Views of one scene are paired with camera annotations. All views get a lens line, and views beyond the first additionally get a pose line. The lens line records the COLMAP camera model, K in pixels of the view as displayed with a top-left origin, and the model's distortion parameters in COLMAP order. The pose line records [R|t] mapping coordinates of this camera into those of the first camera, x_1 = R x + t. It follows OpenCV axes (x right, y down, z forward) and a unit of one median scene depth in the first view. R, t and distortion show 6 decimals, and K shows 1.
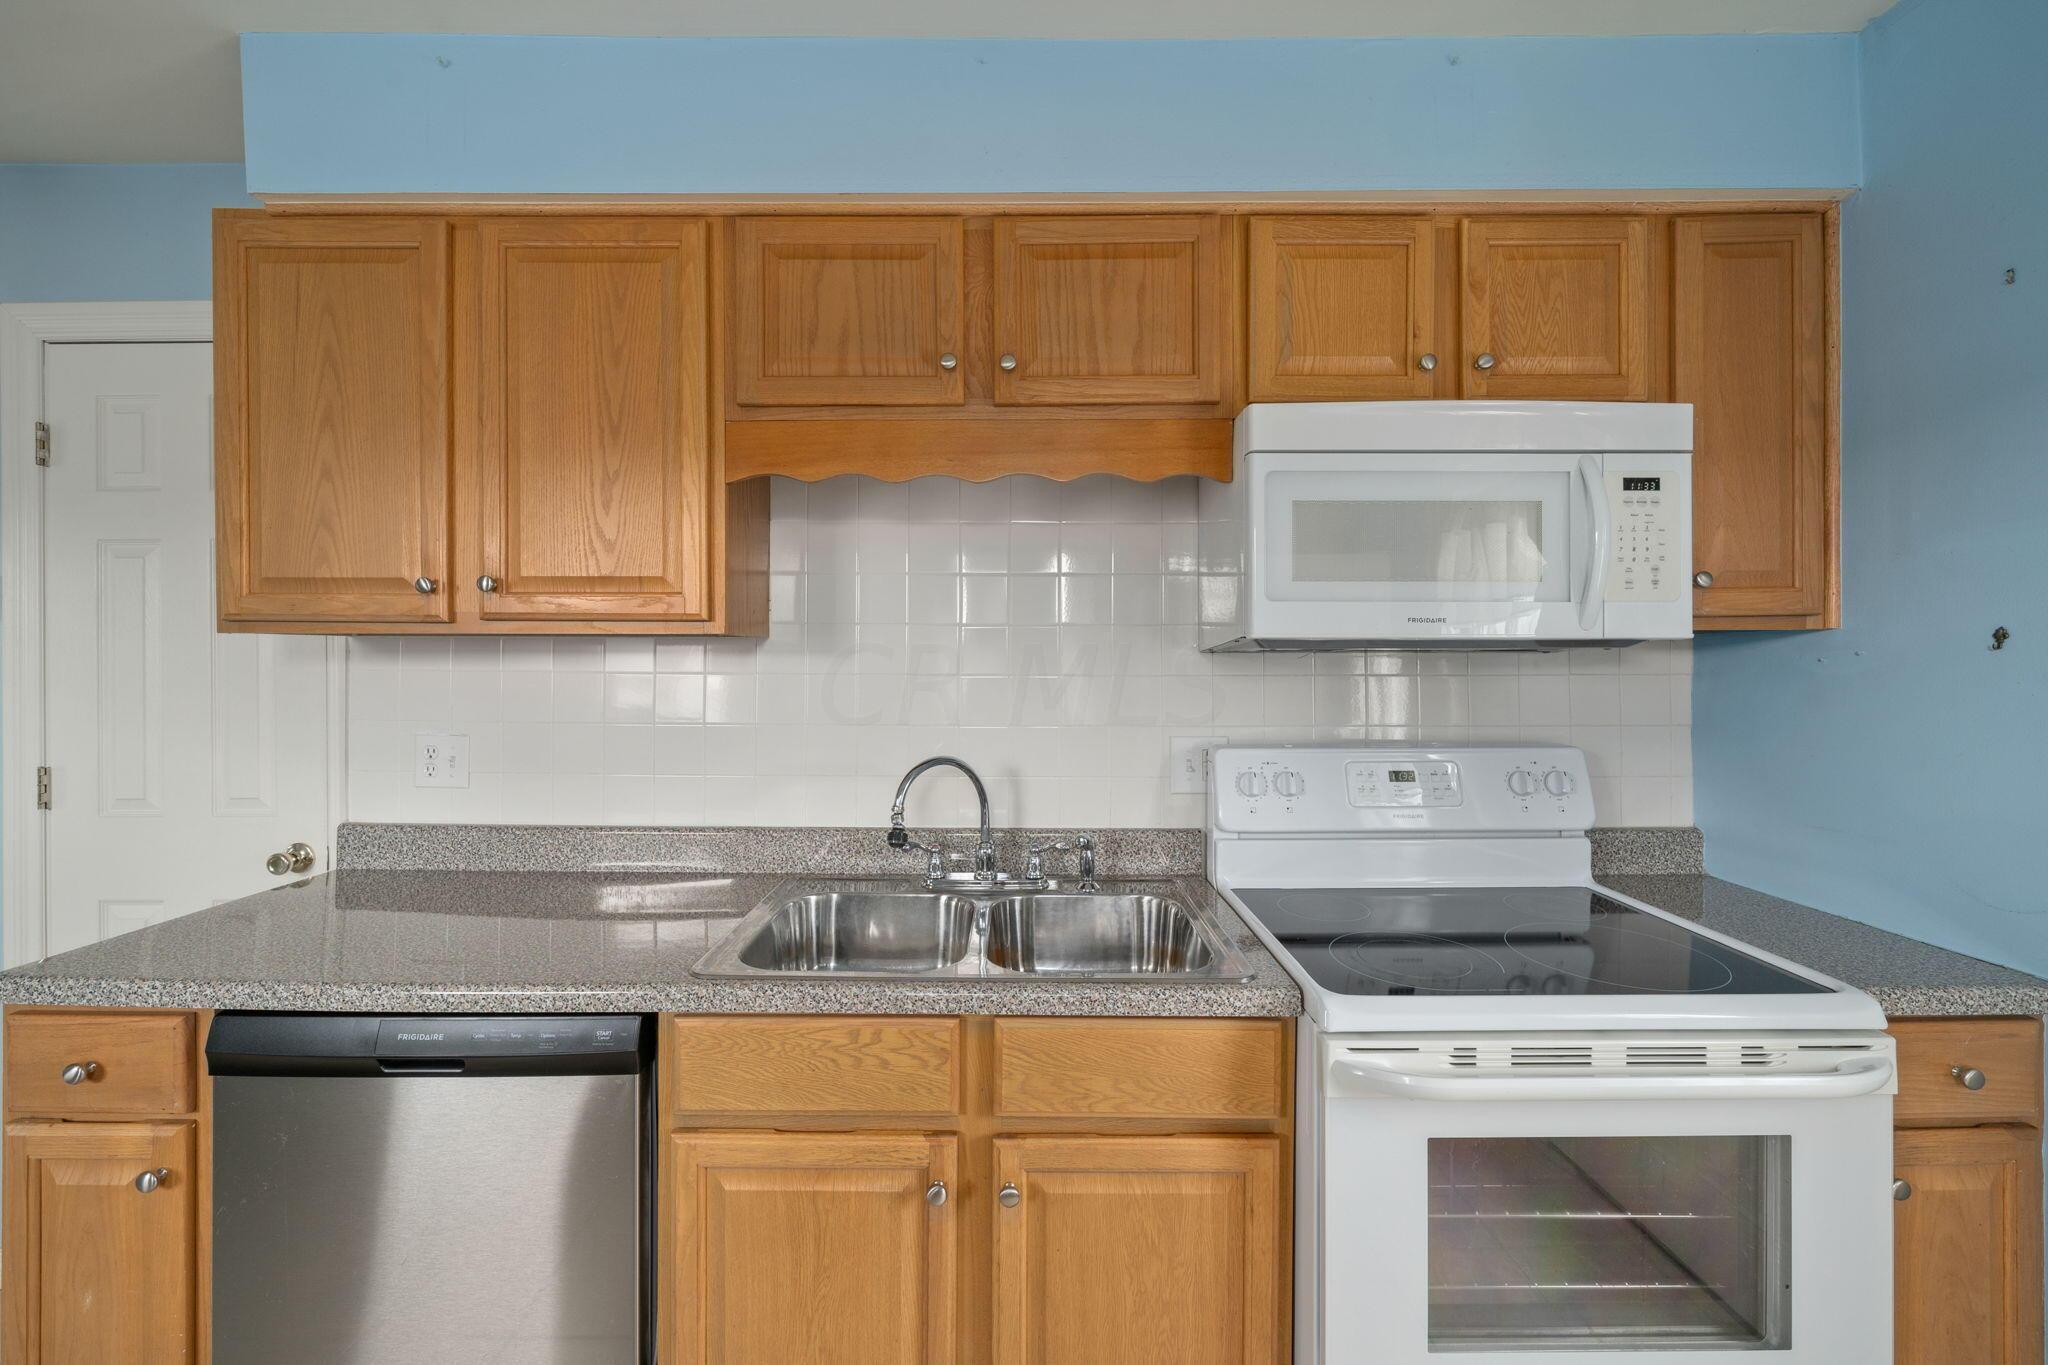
lens RADIAL K [[816.8, 0, 1029.6], [0, 816.8, 663.5], [0, 0, 1]] dist [-0.002834, -0.000397]
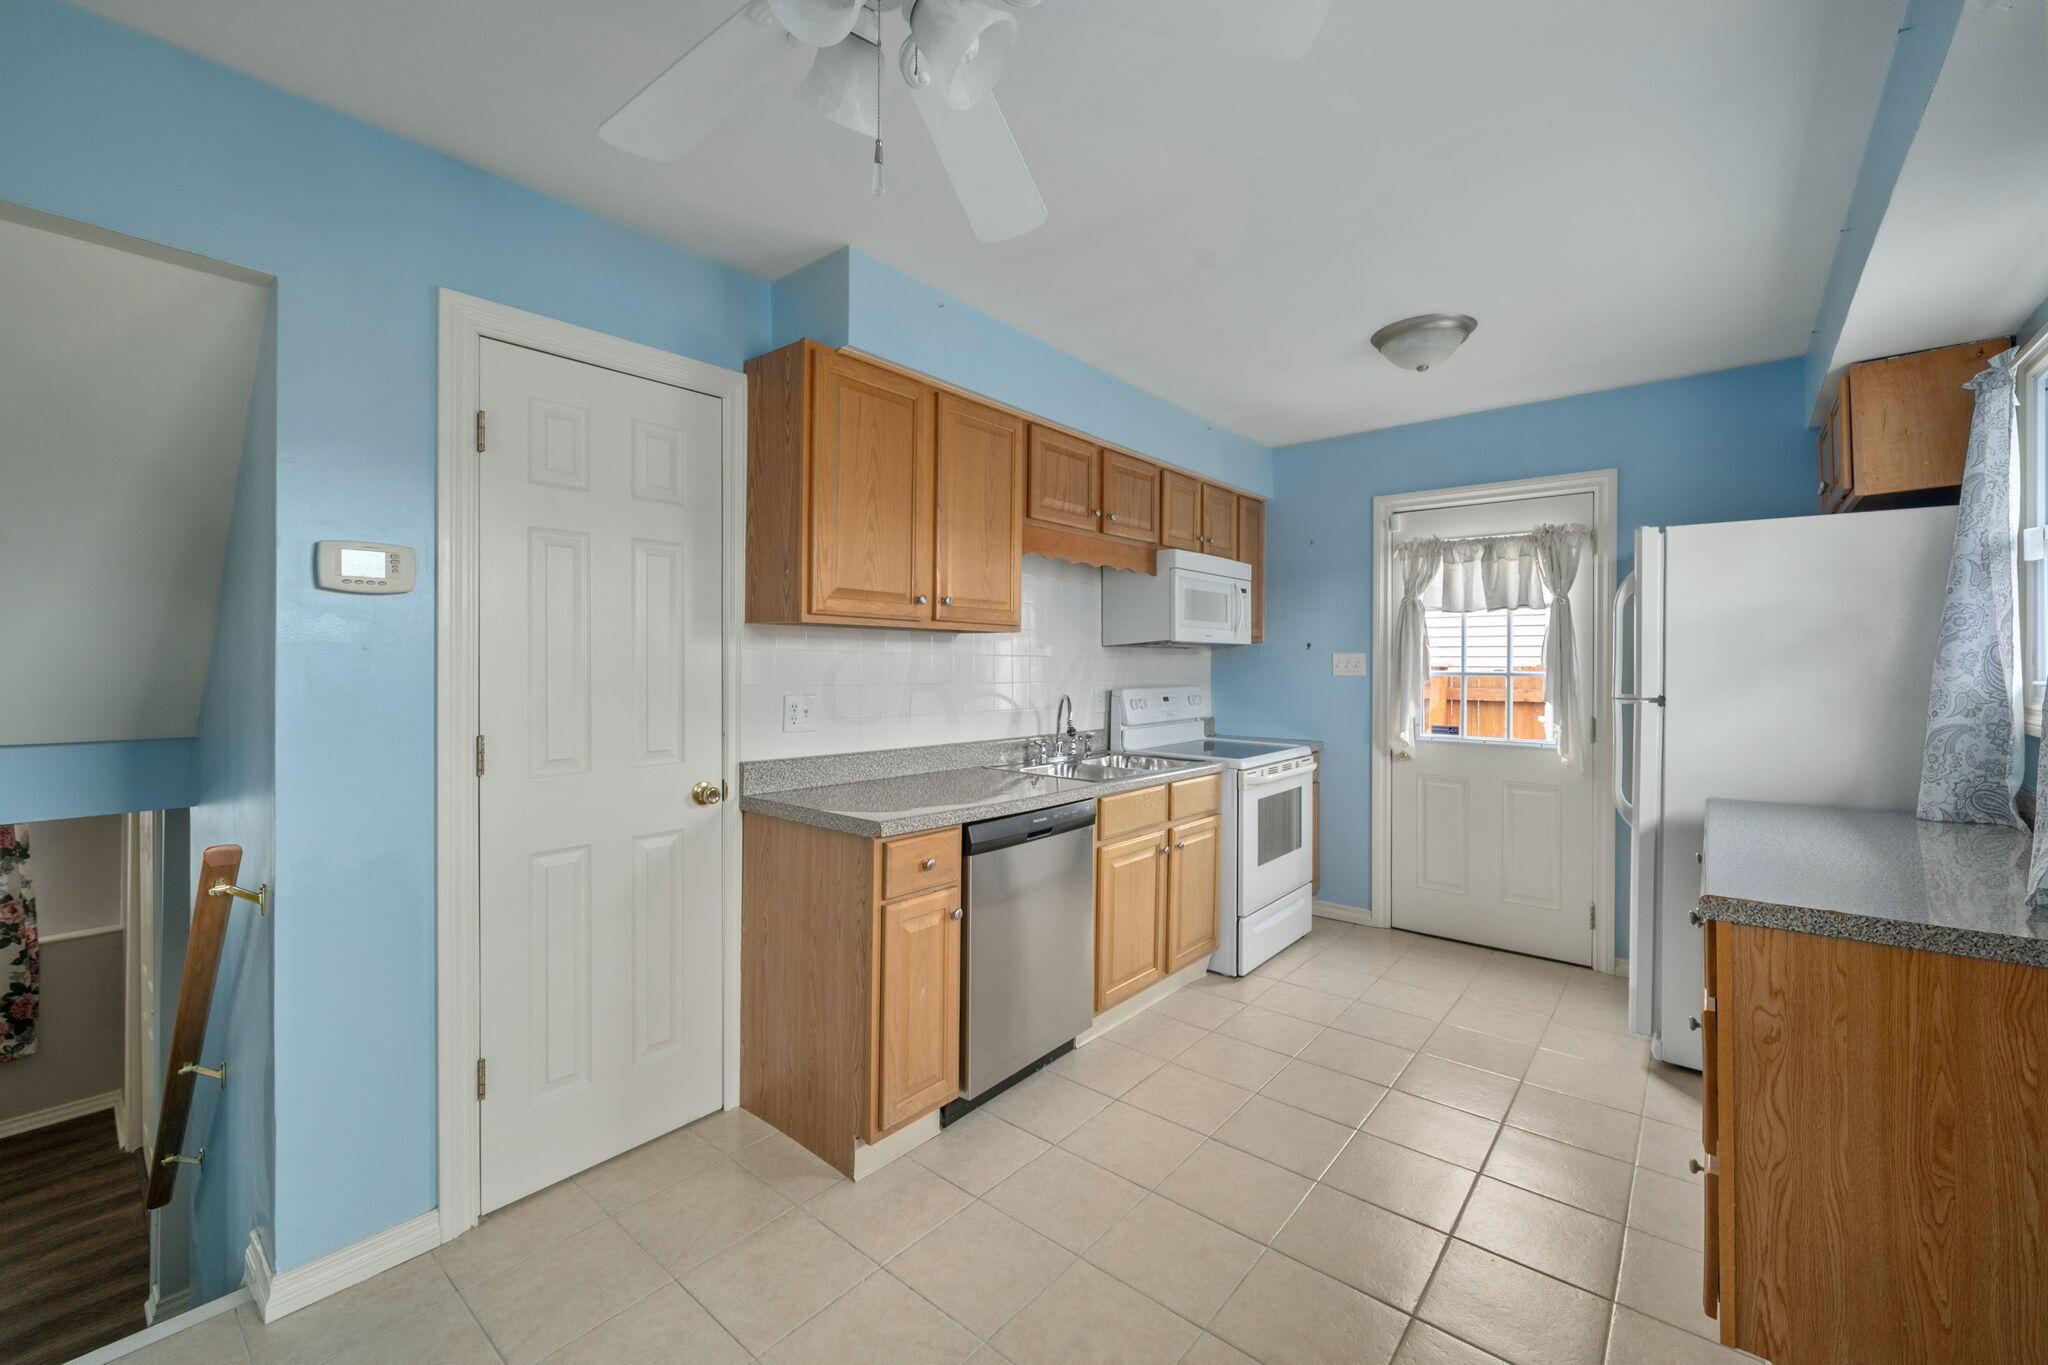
lens RADIAL K [[816.8, 0, 1029.6], [0, 816.8, 663.5], [0, 0, 1]] dist [-0.002834, -0.000397]
pose [[0.643922, 0.001085, 0.765091, -1.888424], [-0.000256, 0.999999, -0.001203, 0.040918], [-0.765091, 0.000579, 0.643921, -0.280607]]
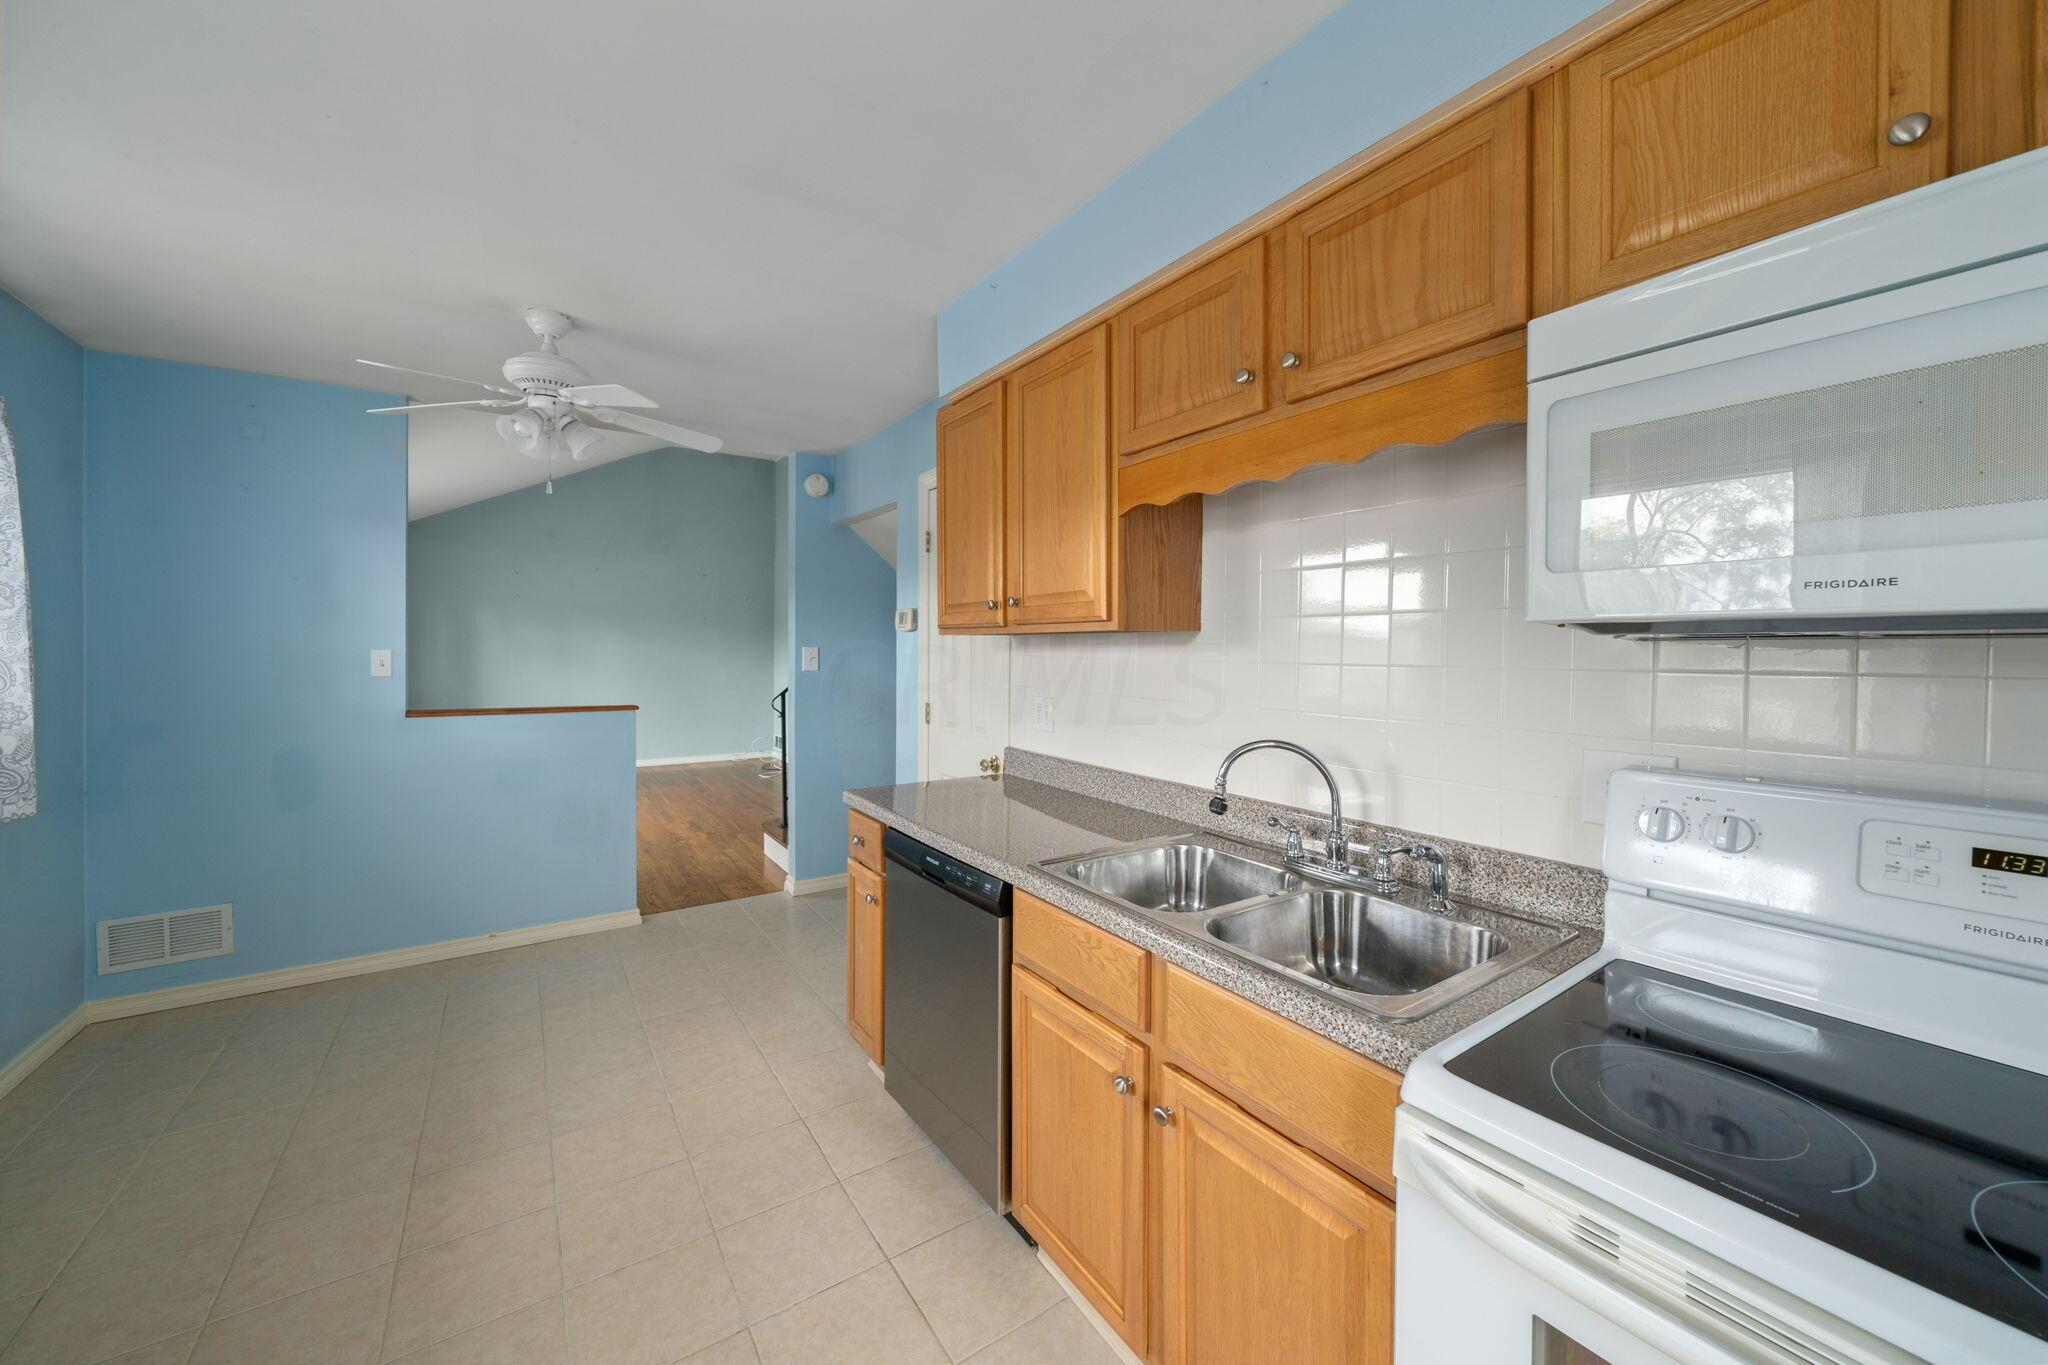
lens RADIAL K [[762.3, 0, 1024.0], [0, 762.3, 659.4], [0, 0, 1]] dist [-0.002587, -0.000310]
pose [[0.556762, 0.011374, -0.830594, 0.579297], [-0.003633, 0.999930, 0.011258, -0.001980], [0.830664, -0.003250, 0.556764, 0.186230]]
